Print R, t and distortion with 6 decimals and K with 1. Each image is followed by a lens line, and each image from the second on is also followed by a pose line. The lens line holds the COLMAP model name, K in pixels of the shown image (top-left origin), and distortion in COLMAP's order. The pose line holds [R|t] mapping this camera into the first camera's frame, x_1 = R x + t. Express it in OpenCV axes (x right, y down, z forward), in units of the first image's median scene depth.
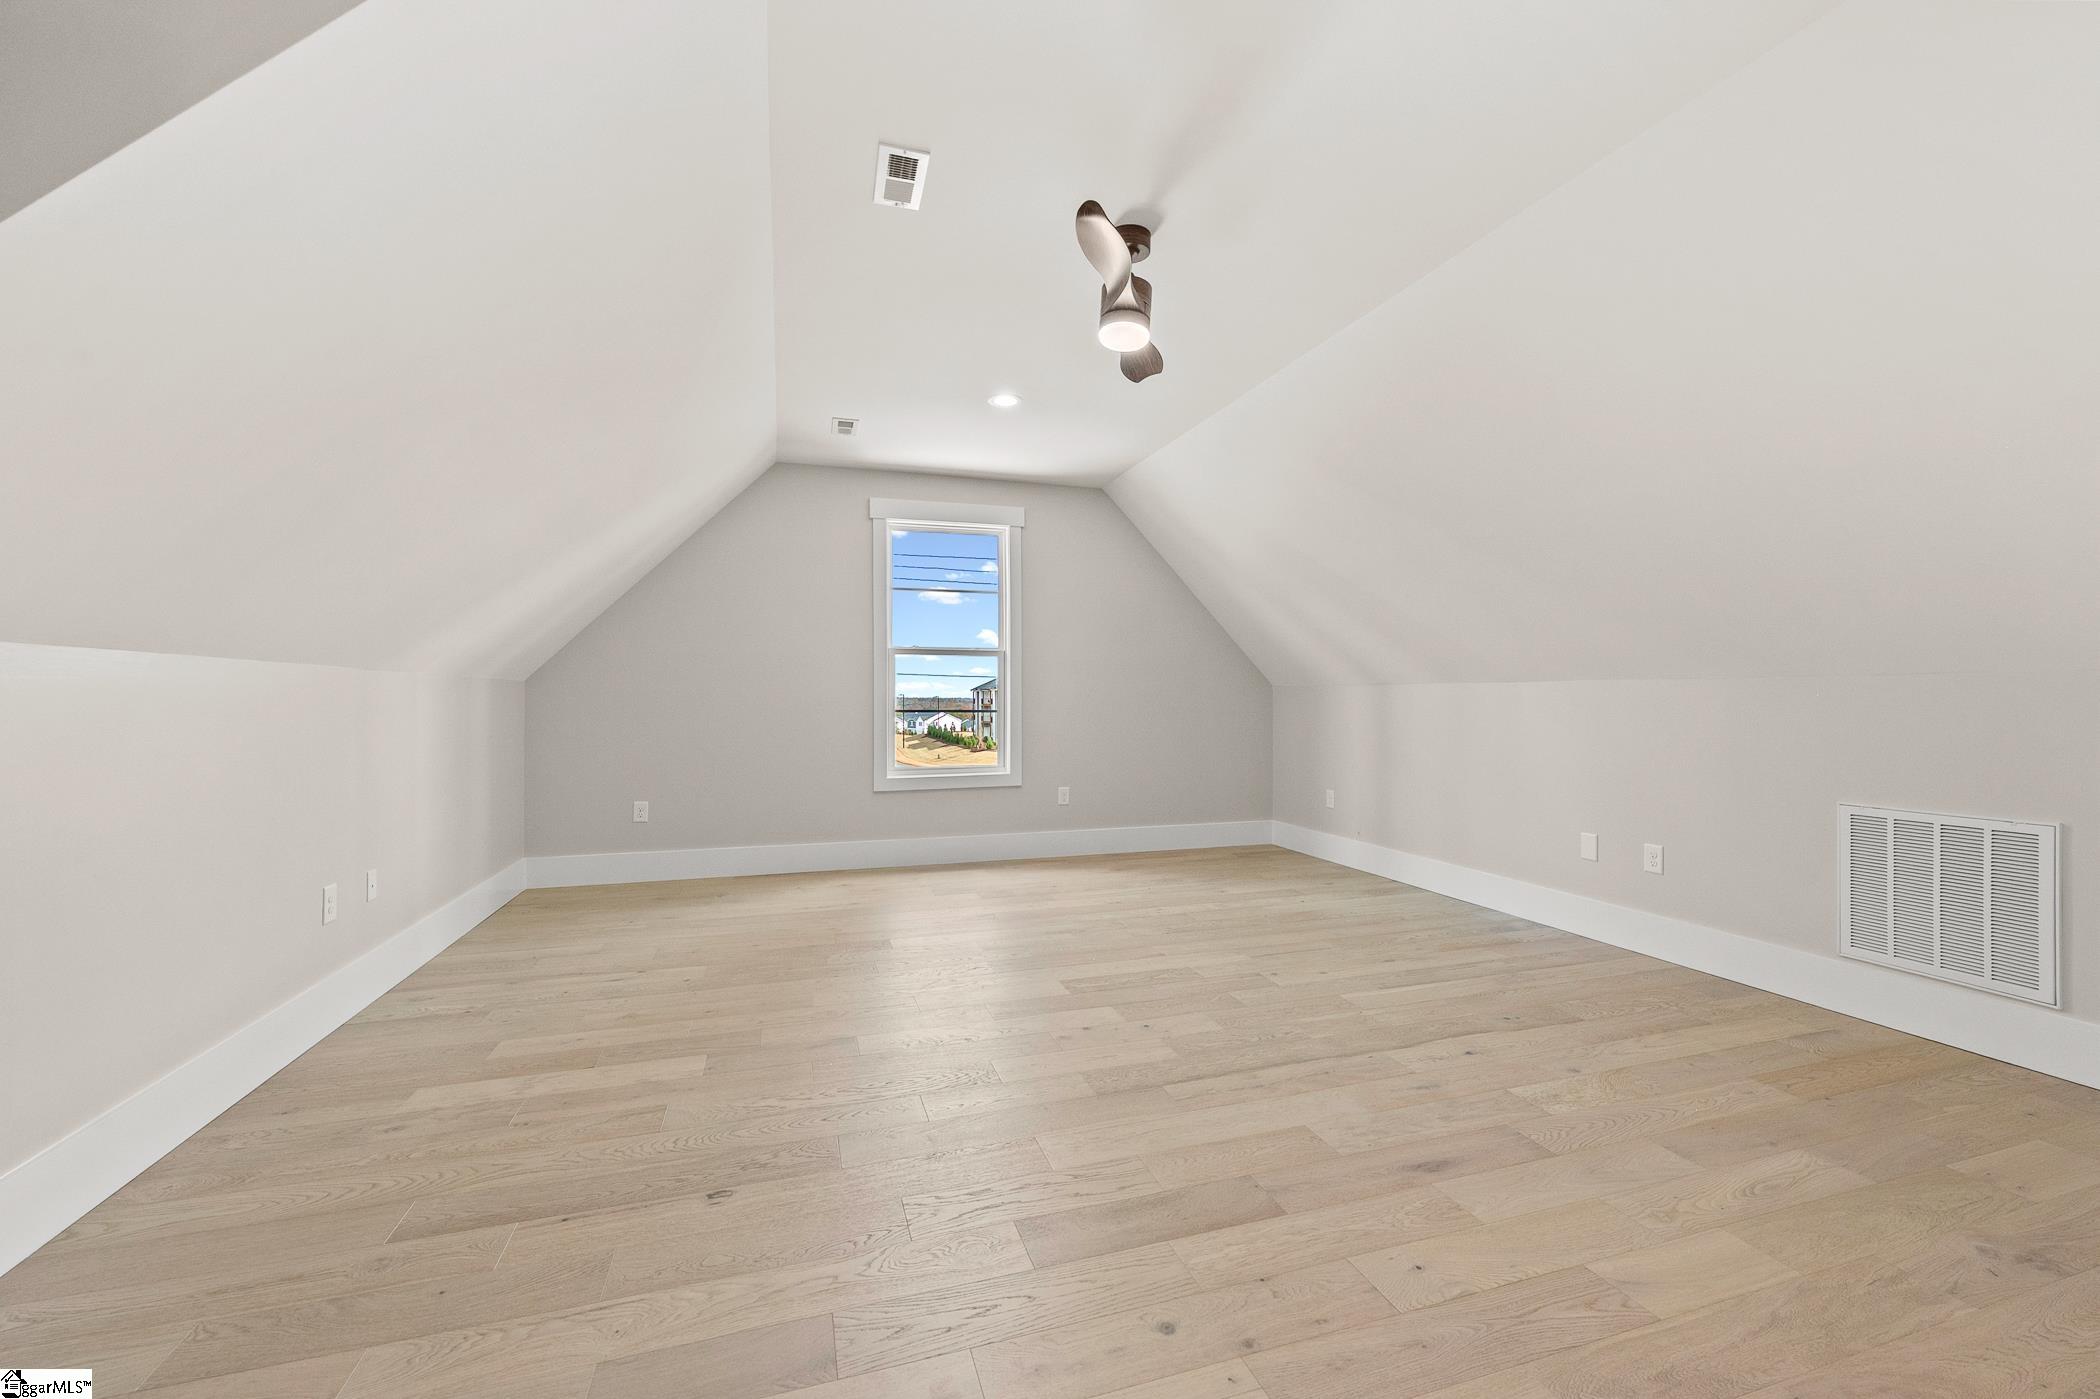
lens RADIAL K [[834.2, 0, 1050.9], [0, 834.2, 704.6], [0, 0, 1]] dist [0.000531, 0.000013]
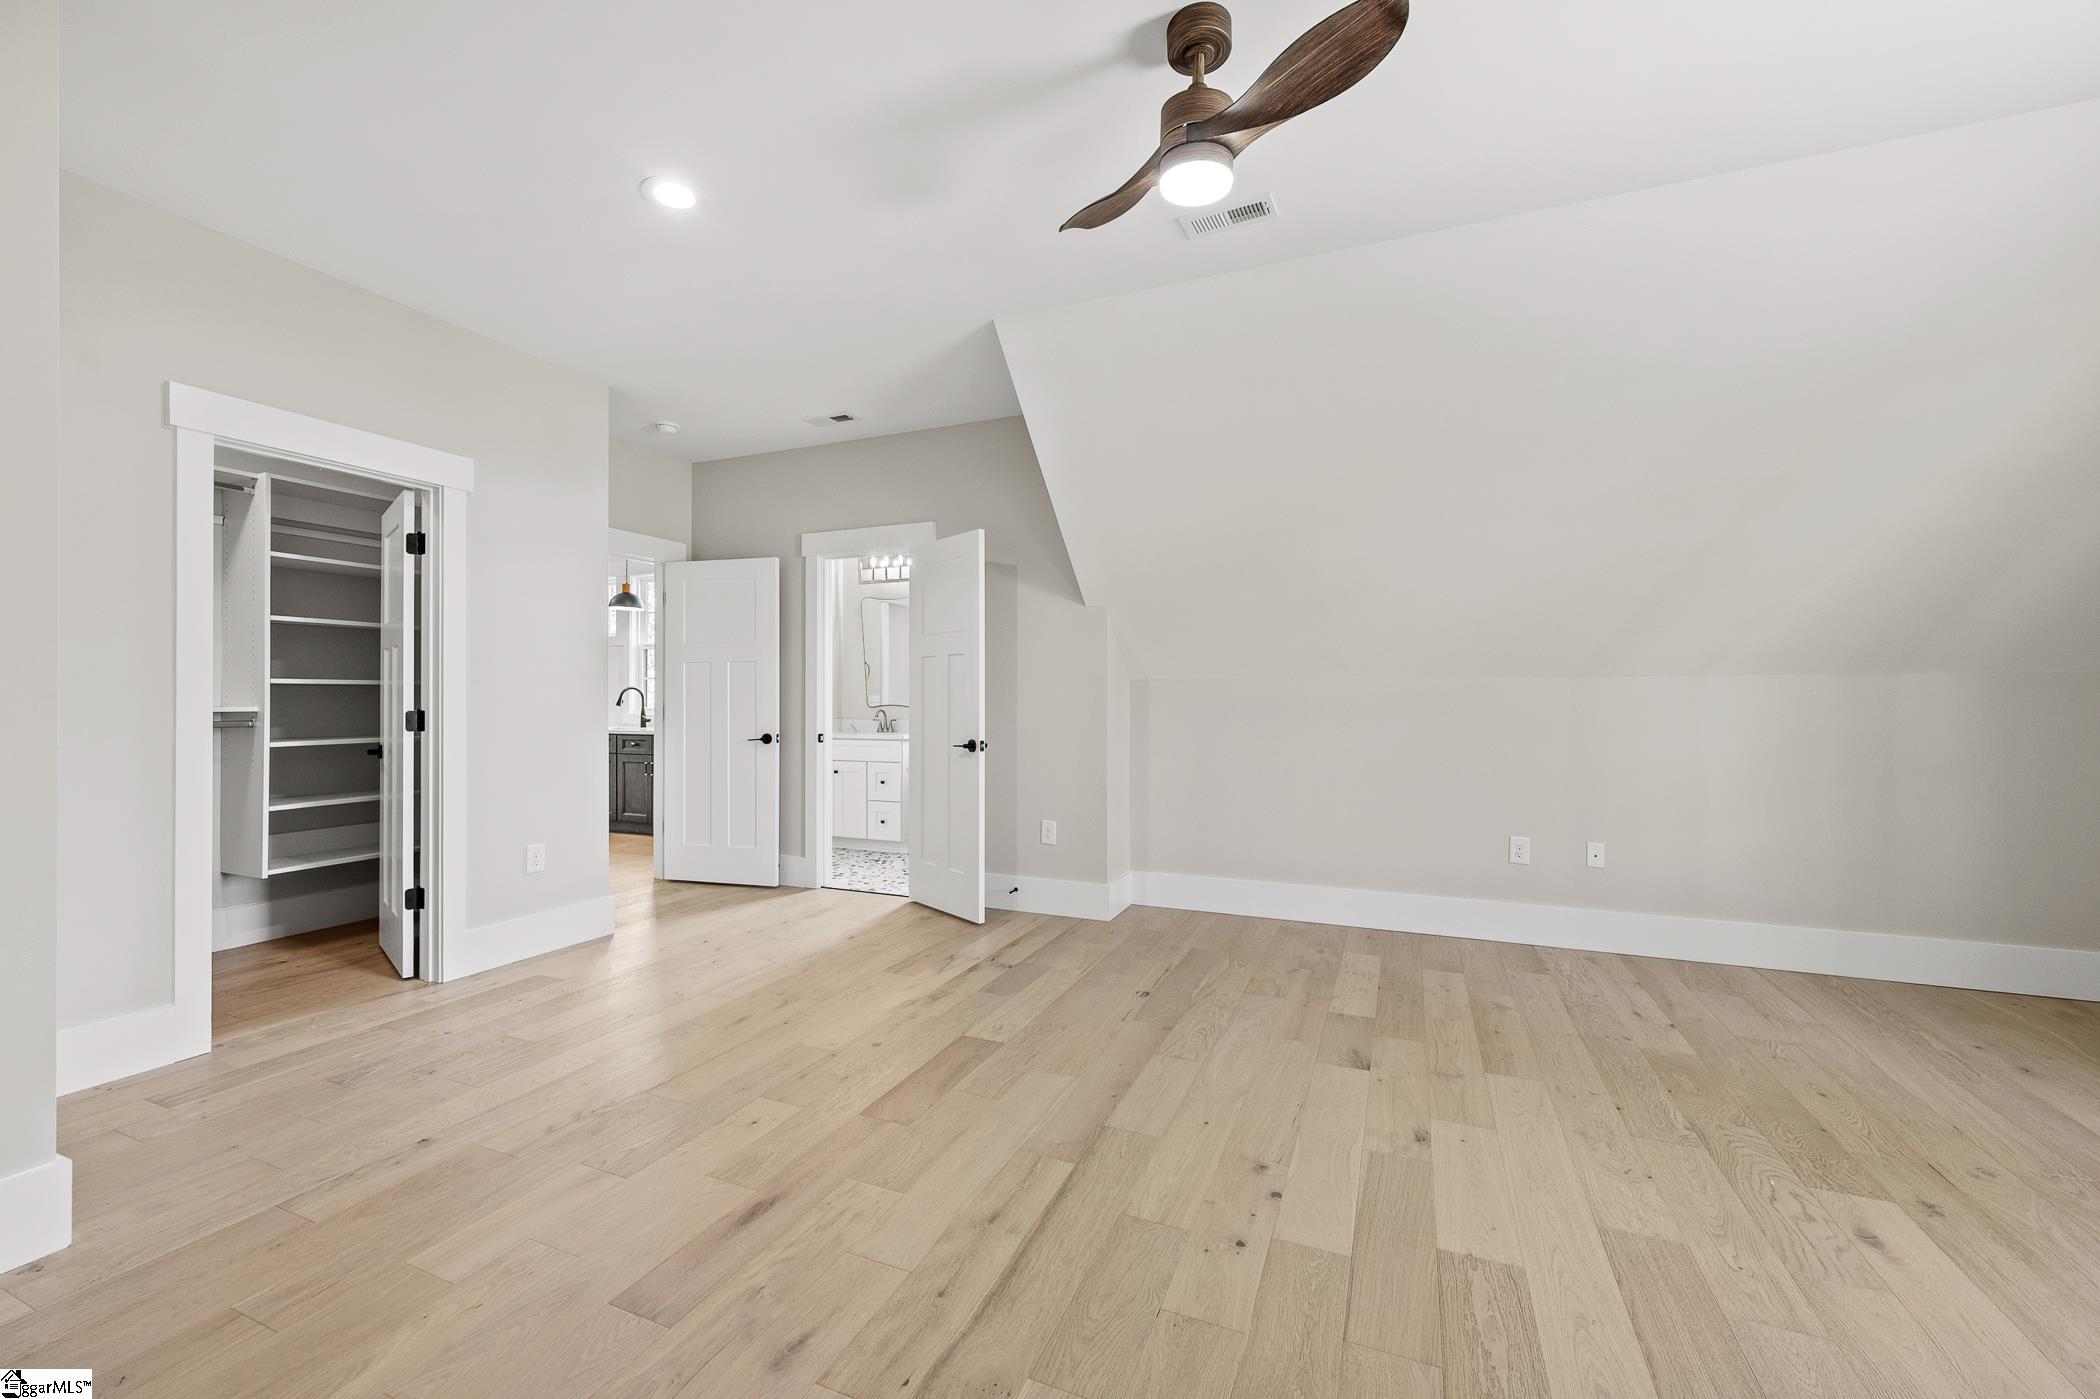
lens RADIAL K [[834.2, 0, 1052.8], [0, 834.2, 696.7], [0, 0, 1]] dist [0.000531, 0.000013]
pose [[-0.655515, -0.006399, -0.755155, 0.782294], [-0.005366, 0.999978, -0.003816, -0.004658], [0.755163, 0.001551, -0.655535, 1.533977]]
